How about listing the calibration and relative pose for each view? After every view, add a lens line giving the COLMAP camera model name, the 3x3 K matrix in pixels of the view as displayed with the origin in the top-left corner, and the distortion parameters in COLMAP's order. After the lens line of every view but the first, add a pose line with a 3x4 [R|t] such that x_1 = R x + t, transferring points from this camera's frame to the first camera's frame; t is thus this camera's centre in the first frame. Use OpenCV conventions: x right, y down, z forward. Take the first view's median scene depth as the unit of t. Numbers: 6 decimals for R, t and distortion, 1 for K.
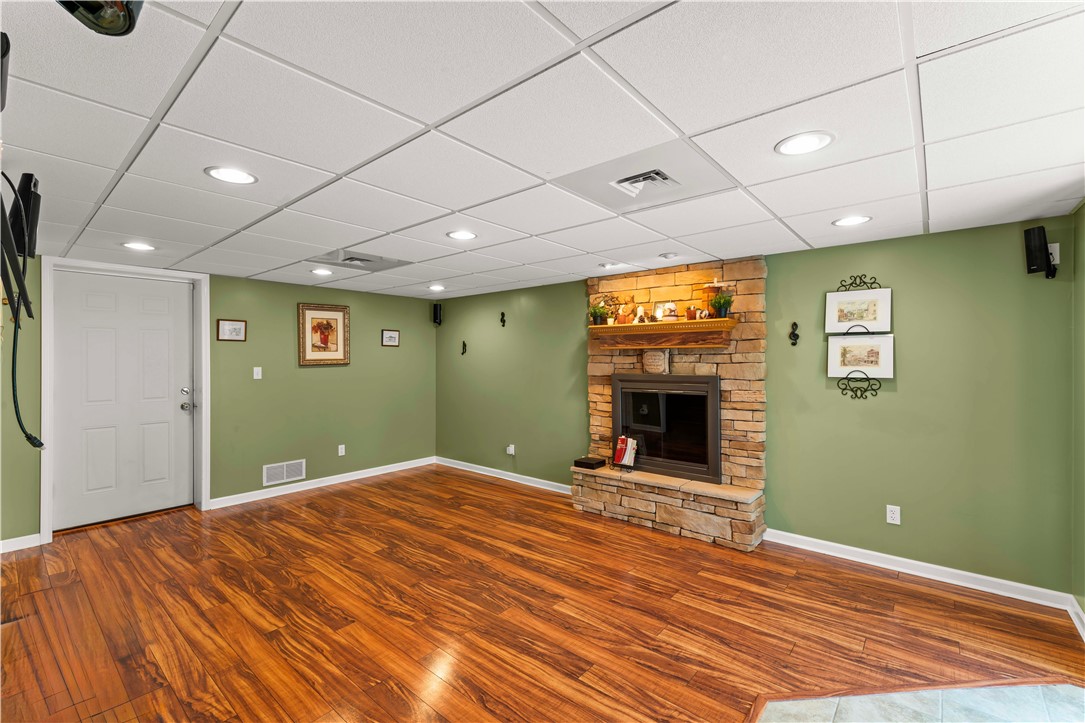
lens RADIAL K [[464.8, 0, 530.9], [0, 464.8, 360.1], [0, 0, 1]] dist [-0.001295, -0.000585]
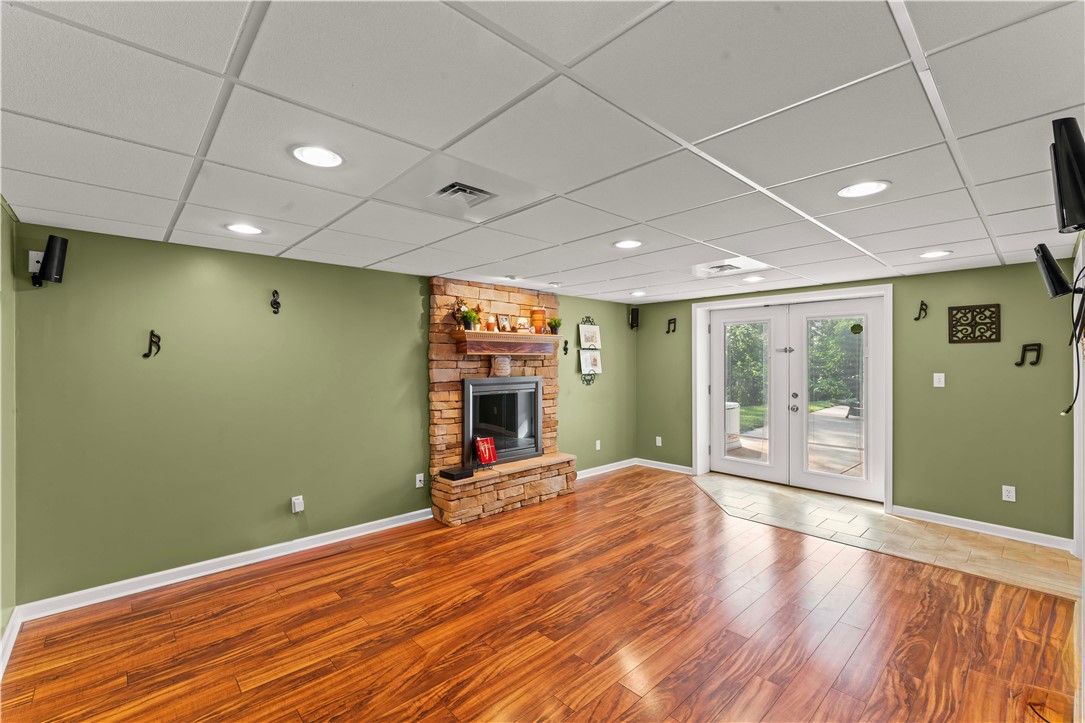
lens RADIAL K [[464.8, 0, 530.9], [0, 464.8, 361.1], [0, 0, 1]] dist [-0.001295, -0.000585]
pose [[0.118678, 0.001878, 0.992931, -0.912072], [0.004591, 0.999986, -0.002440, -0.006478], [-0.992922, 0.004848, 0.118668, 0.835502]]
